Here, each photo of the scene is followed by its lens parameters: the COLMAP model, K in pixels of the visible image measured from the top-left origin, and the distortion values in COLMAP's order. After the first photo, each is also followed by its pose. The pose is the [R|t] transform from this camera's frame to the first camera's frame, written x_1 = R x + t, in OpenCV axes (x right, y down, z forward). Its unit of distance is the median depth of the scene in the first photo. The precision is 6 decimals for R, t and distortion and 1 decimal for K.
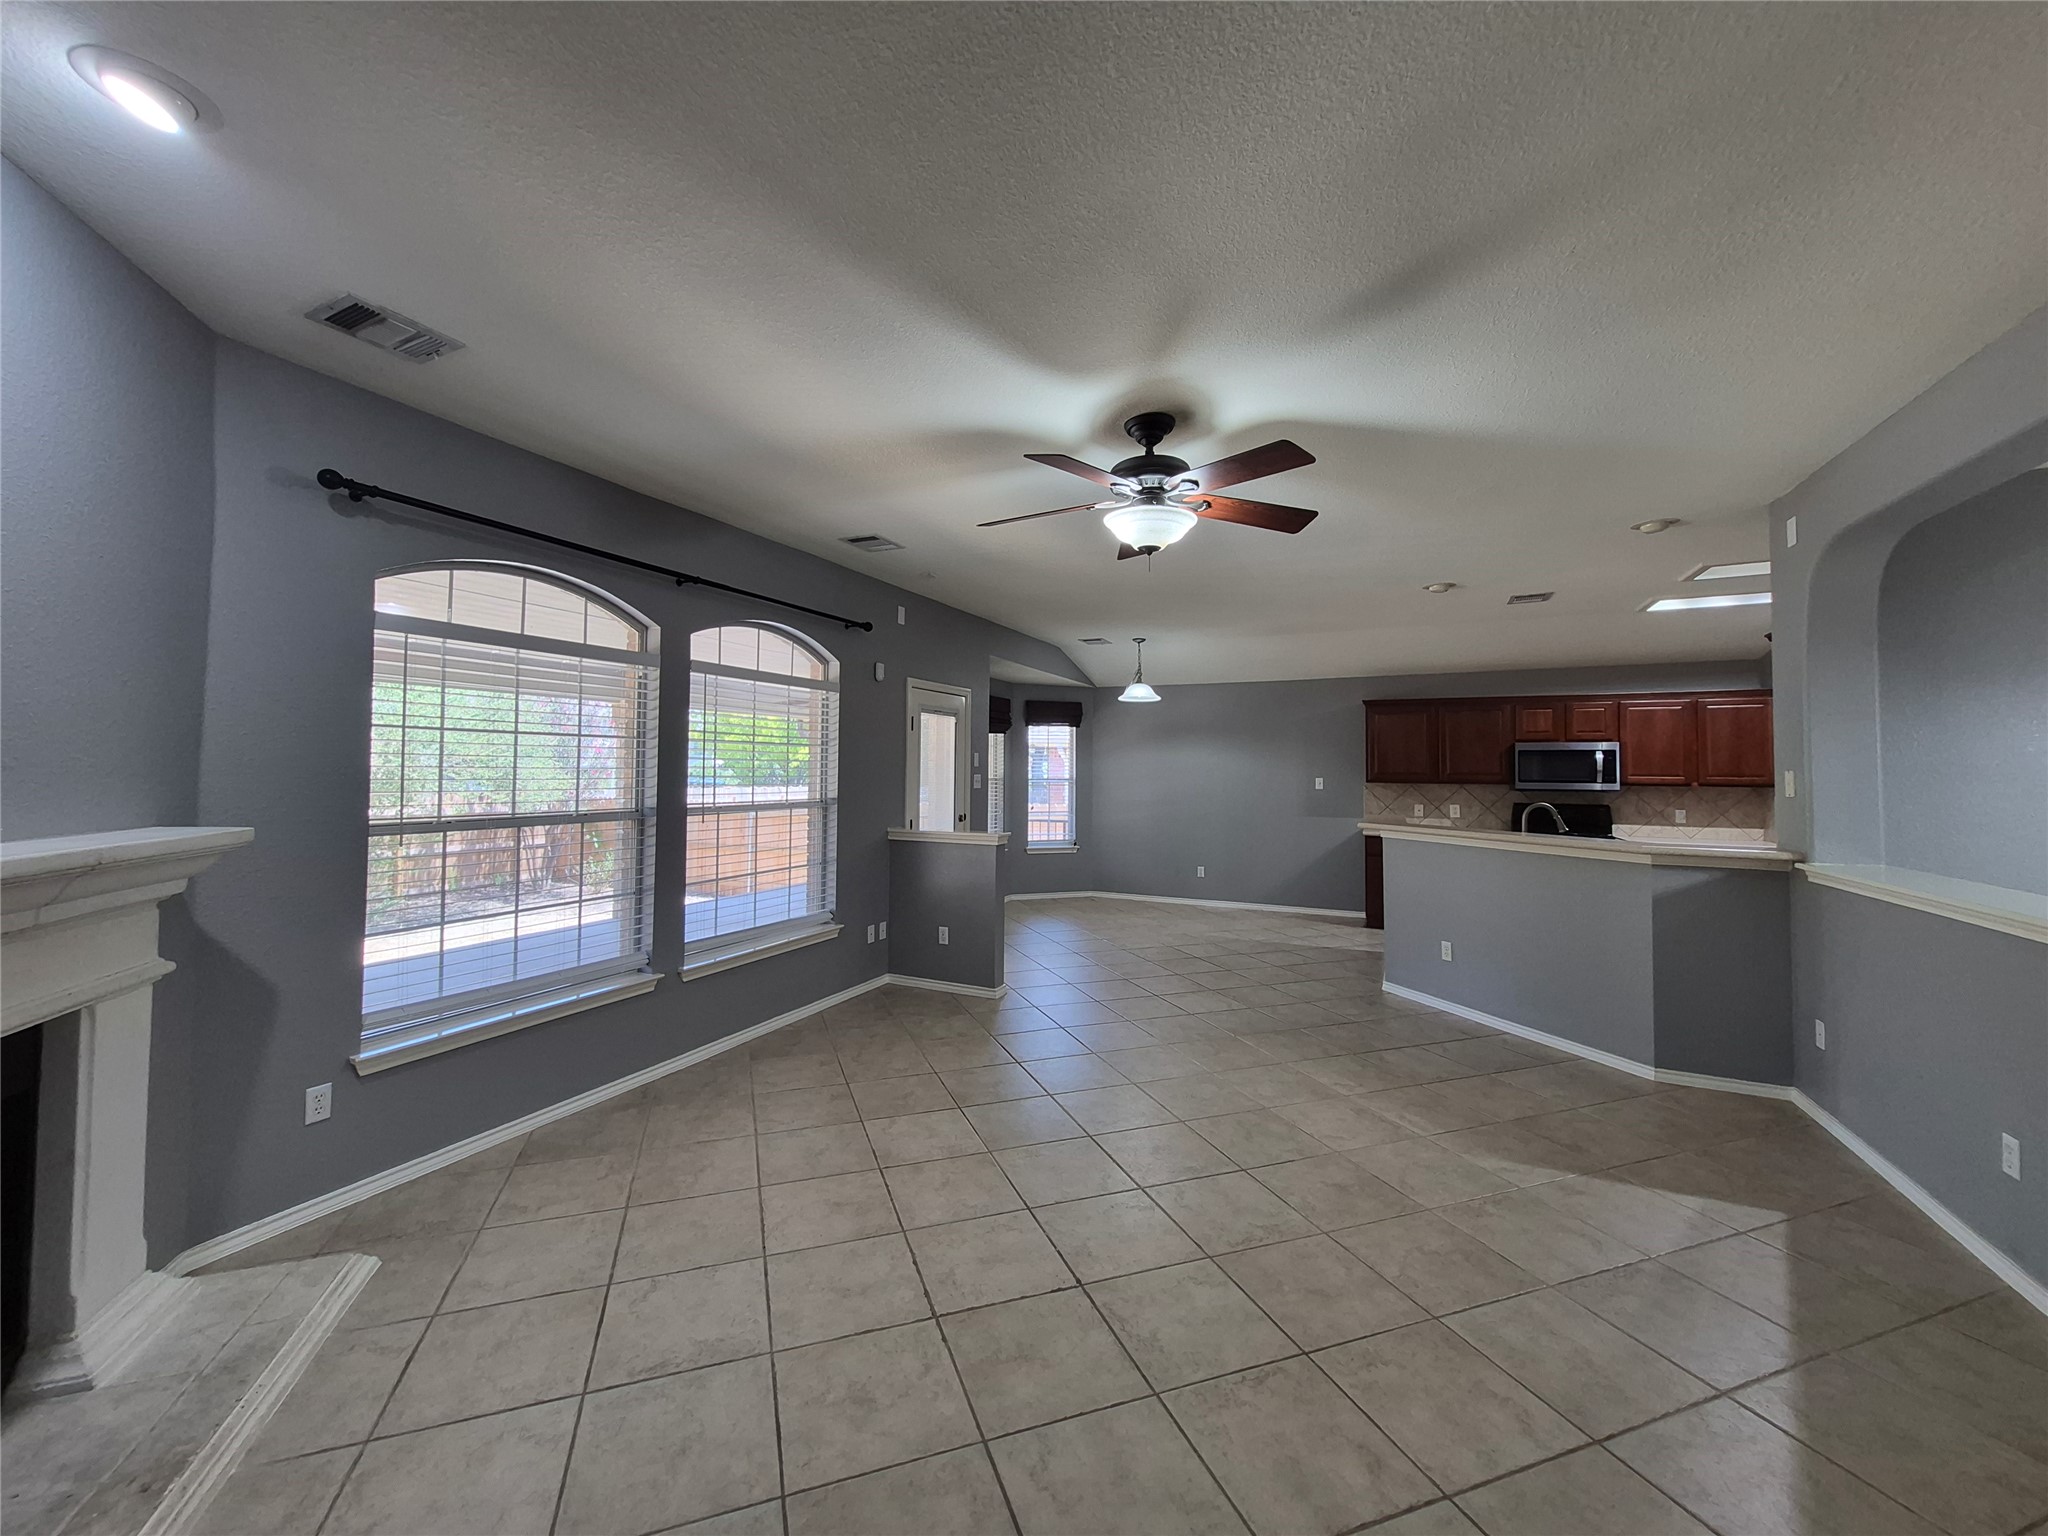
lens RADIAL K [[802.2, 0, 1002.2], [0, 802.2, 748.8], [0, 0, 1]] dist [0.001569, -0.001023]
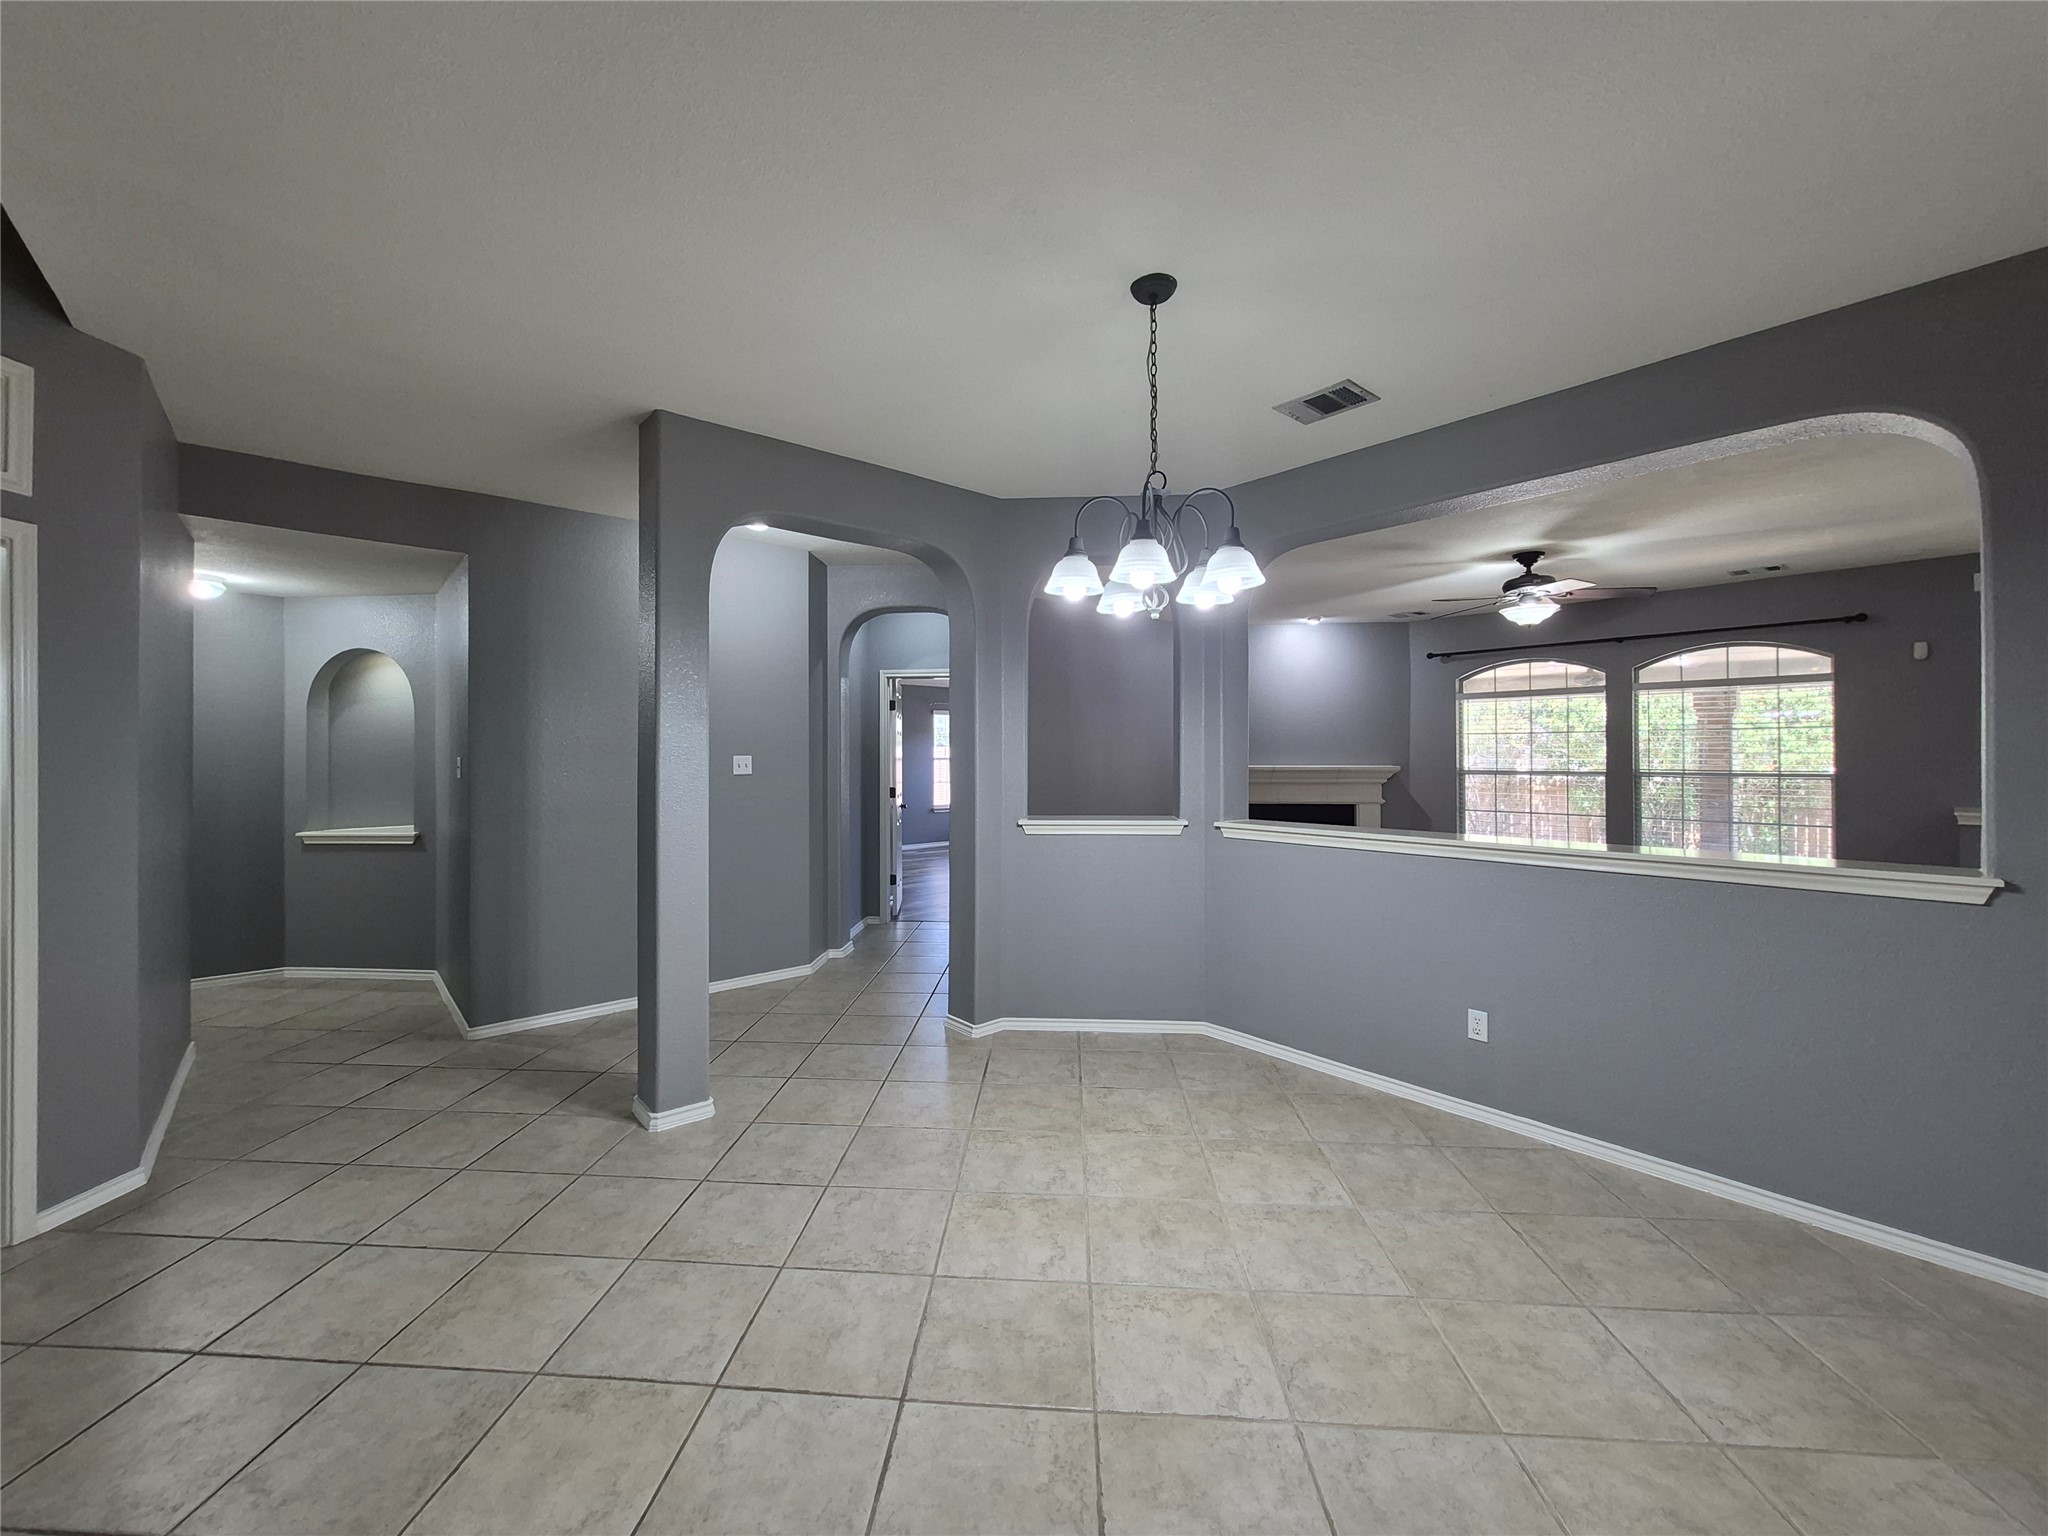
lens RADIAL K [[802.2, 0, 990.1], [0, 802.2, 750.7], [0, 0, 1]] dist [0.001569, -0.001023]
pose [[-0.398453, -0.012099, -0.917109, 0.993695], [0.022224, 0.999492, -0.022842, 0.022734], [0.916919, -0.029483, -0.397982, 0.244746]]
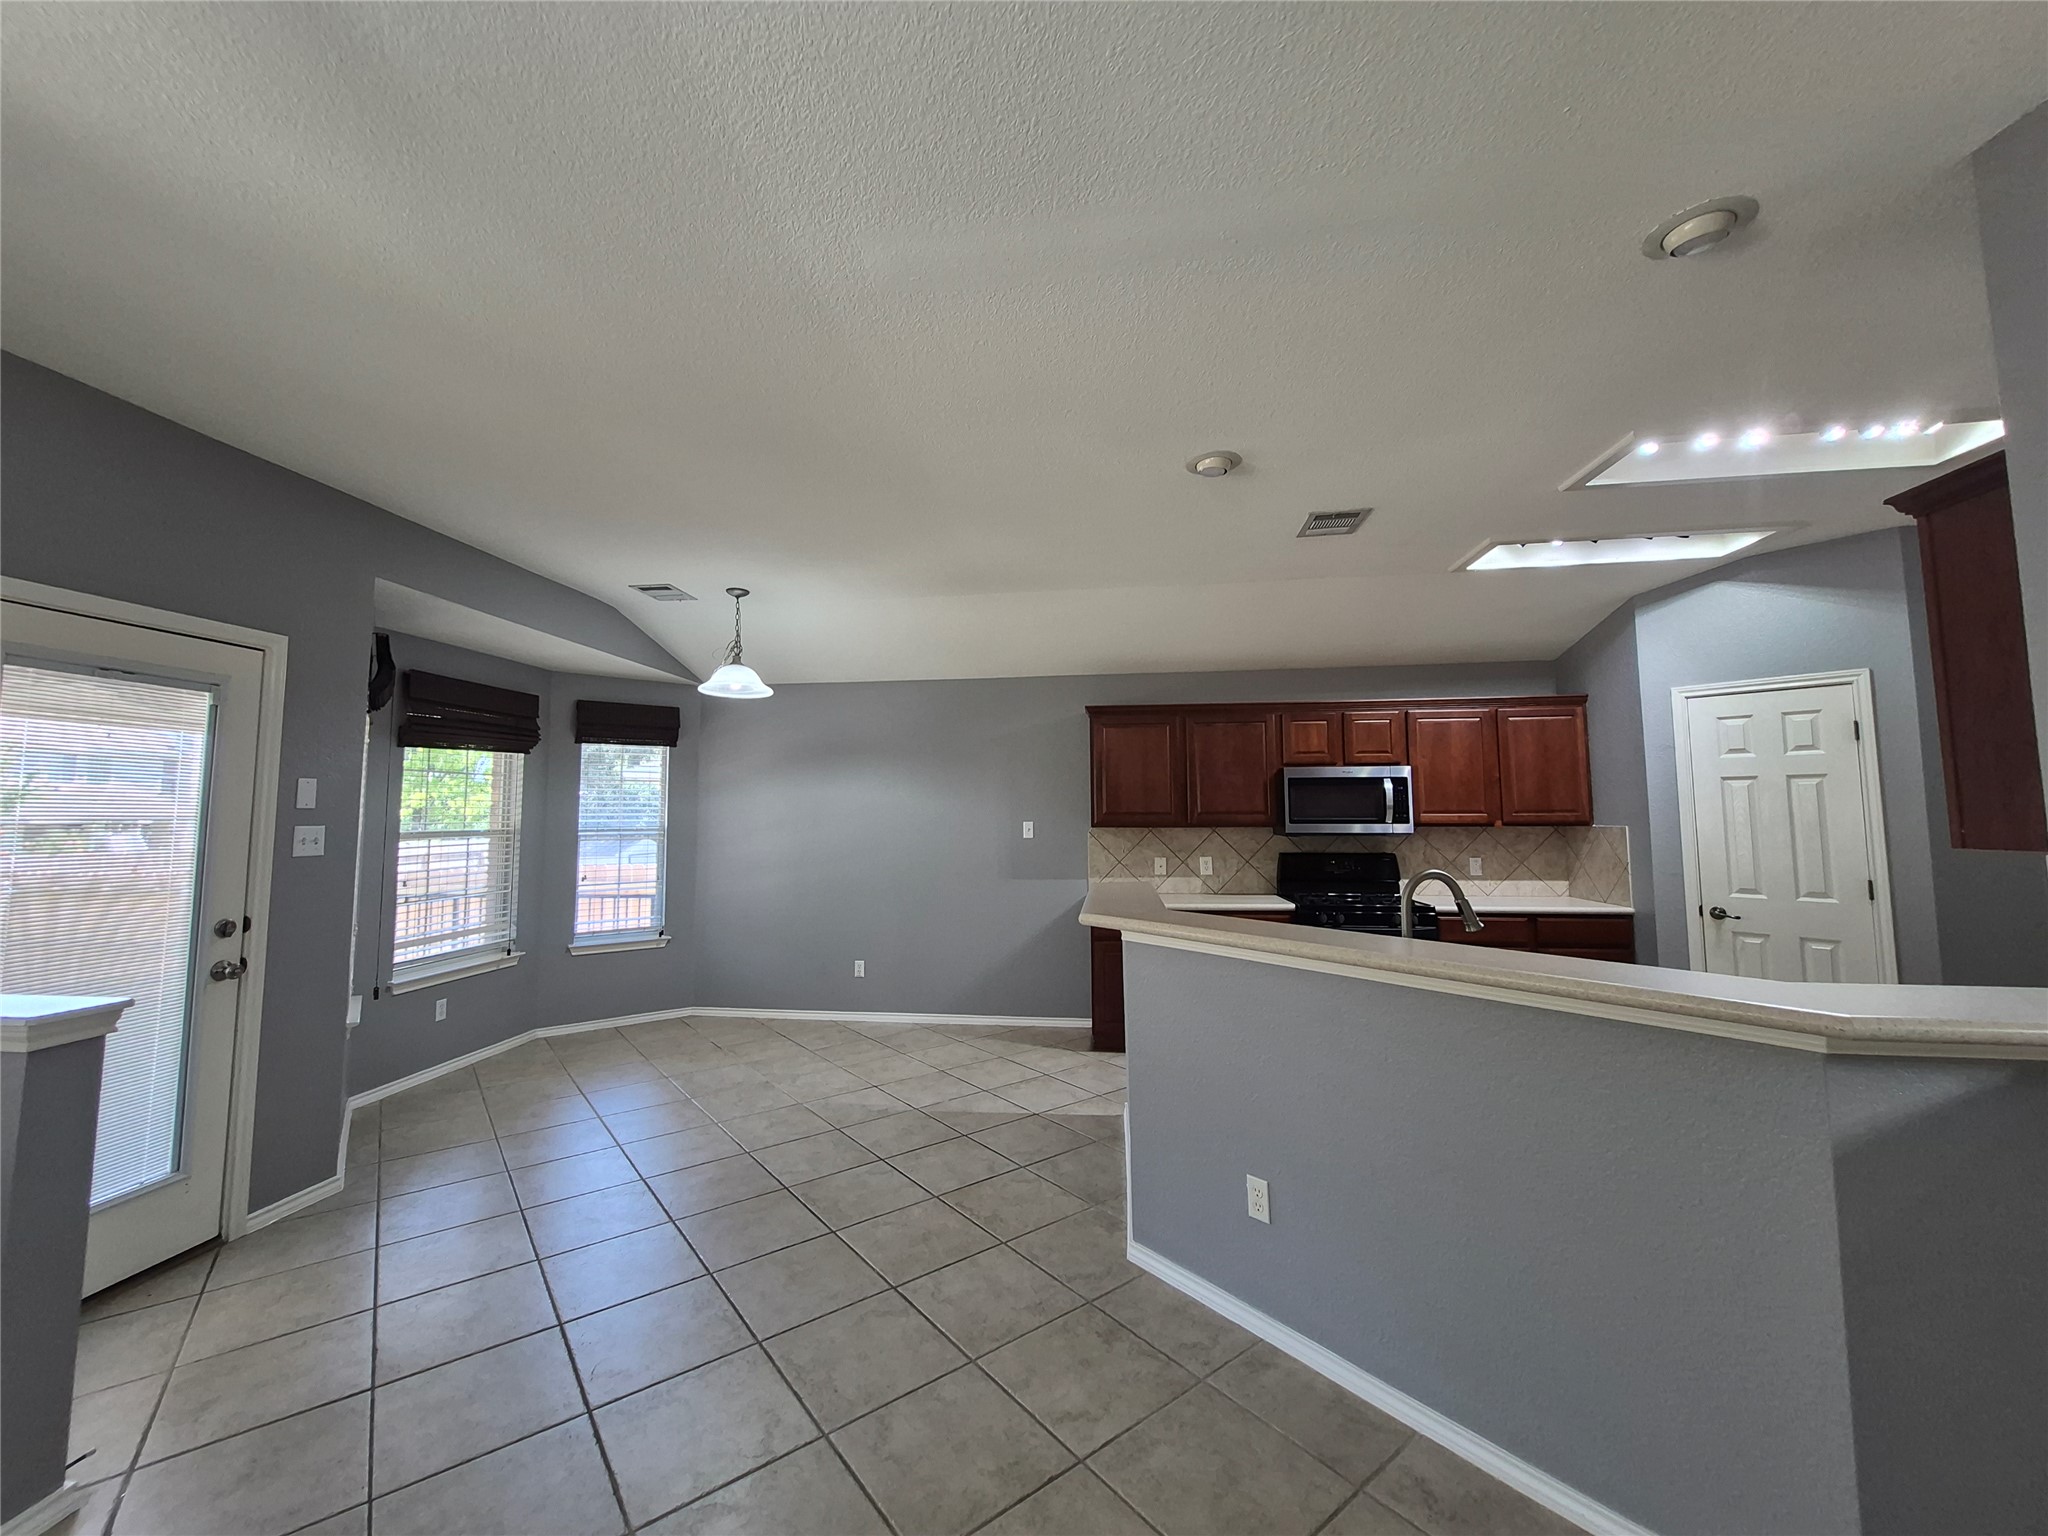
lens RADIAL K [[802.2, 0, 1001.4], [0, 802.2, 752.6], [0, 0, 1]] dist [0.001569, -0.001023]
pose [[0.949834, 0.012447, 0.312507, 0.192860], [0.003433, 0.998733, -0.050213, 0.014554], [-0.312736, 0.048766, 0.948587, 0.430560]]
